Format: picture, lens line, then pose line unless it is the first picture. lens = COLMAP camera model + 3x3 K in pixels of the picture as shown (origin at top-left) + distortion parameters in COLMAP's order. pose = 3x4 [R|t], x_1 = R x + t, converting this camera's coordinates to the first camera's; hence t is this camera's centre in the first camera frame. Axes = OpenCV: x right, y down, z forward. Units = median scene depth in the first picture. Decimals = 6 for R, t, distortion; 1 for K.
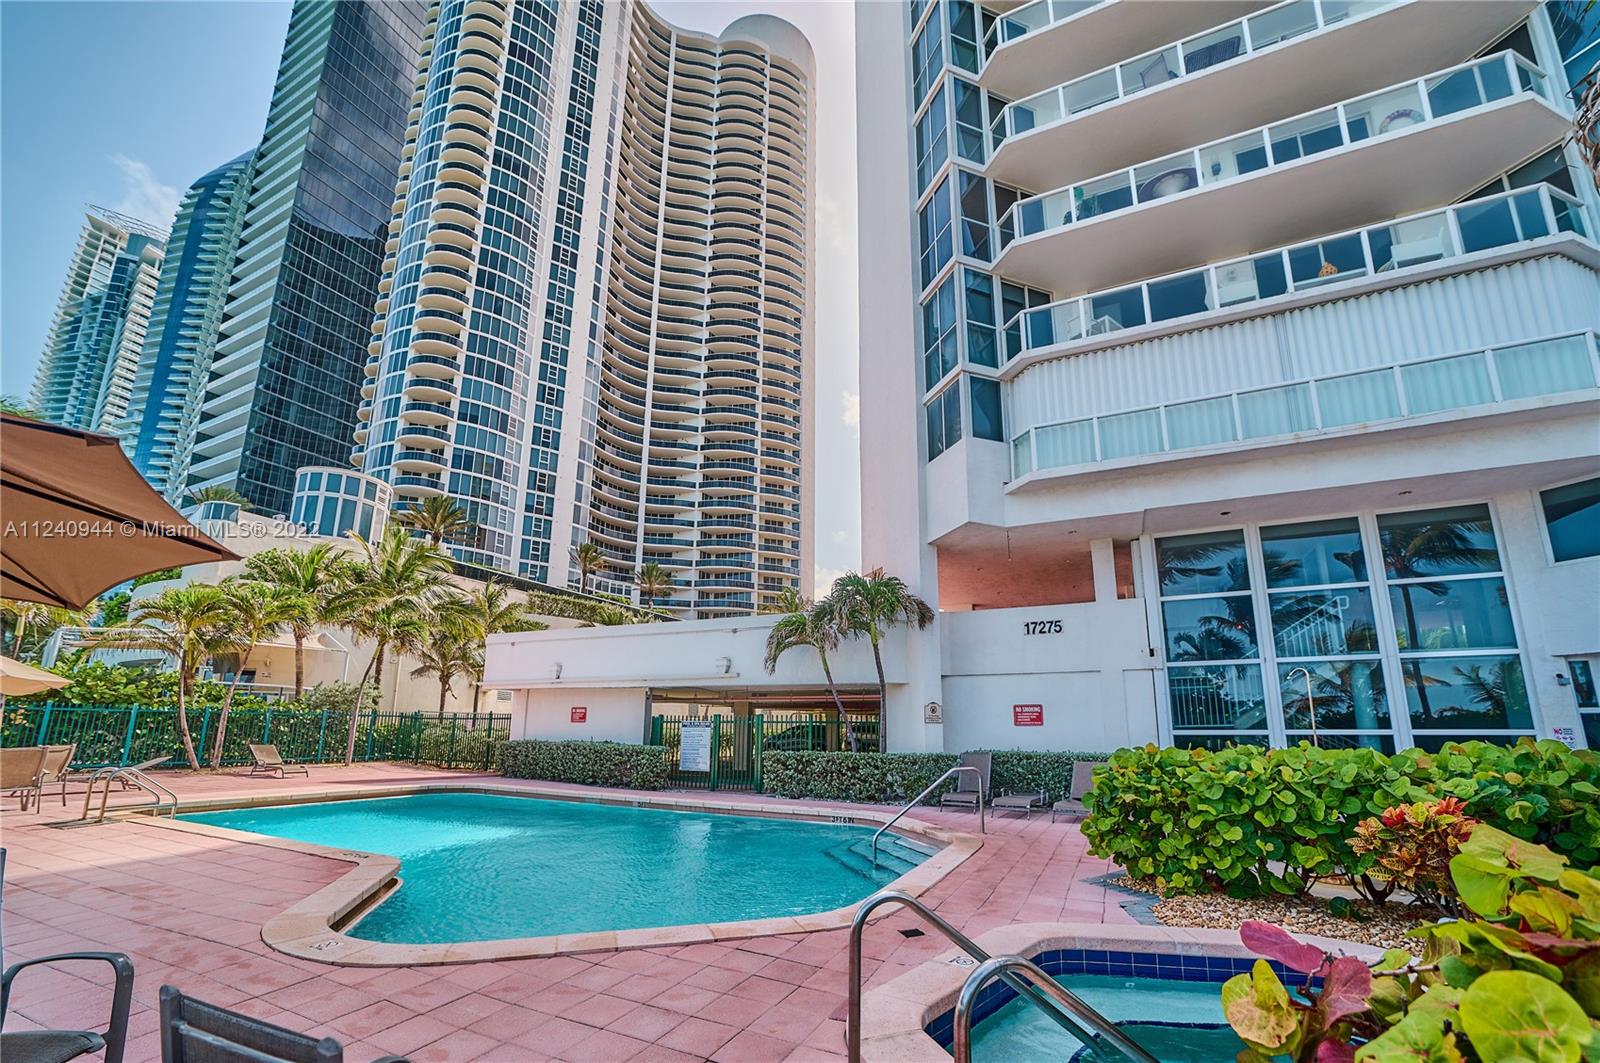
lens RADIAL K [[642.5, 0, 790.7], [0, 642.5, 584.7], [0, 0, 1]] dist [-0.031563, 0.009284]
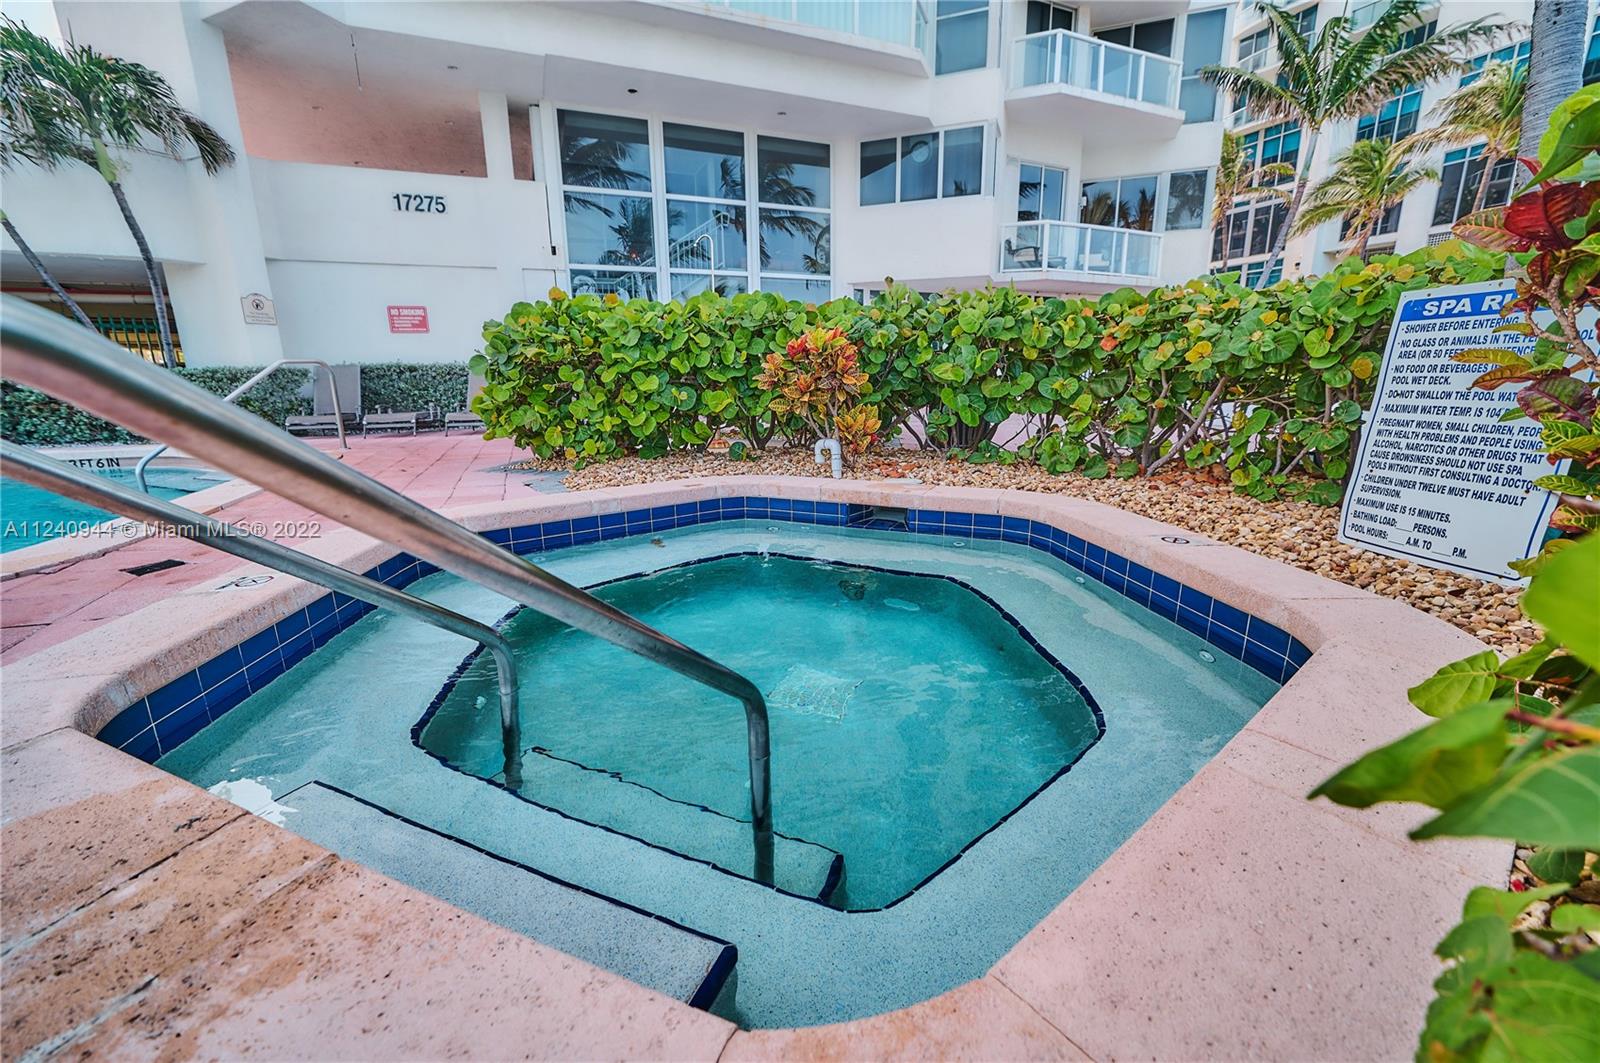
lens RADIAL K [[642.5, 0, 790.7], [0, 642.5, 584.7], [0, 0, 1]] dist [-0.031563, 0.009284]
pose [[0.662399, -0.241570, 0.709134, 0.023141], [-0.150681, 0.884277, 0.441984, 0.034513], [-0.733841, -0.399623, 0.549344, 0.042976]]
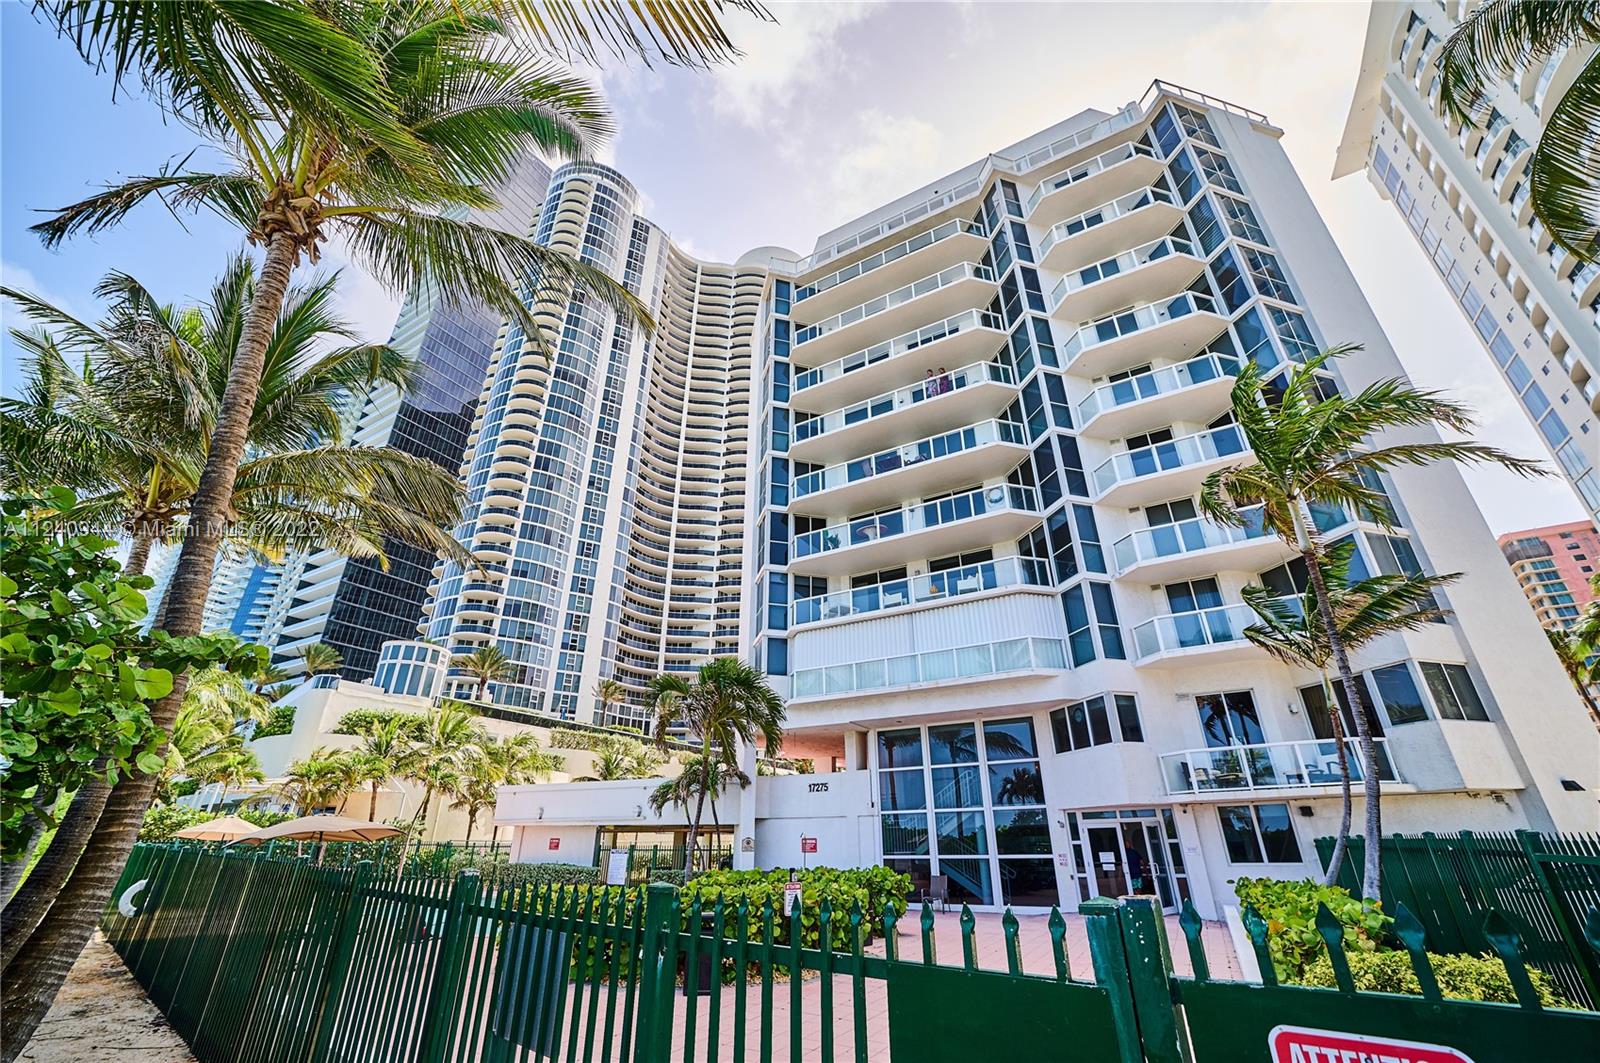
lens RADIAL K [[620.8, 0, 800.0], [0, 620.8, 531.5], [0, 0, 1]] dist [-0.033503, 0.011456]
pose [[0.998266, -0.037510, -0.045362, 0.203390], [0.025345, 0.969472, -0.243890, -0.085153], [0.053126, 0.242318, 0.968741, -0.321523]]
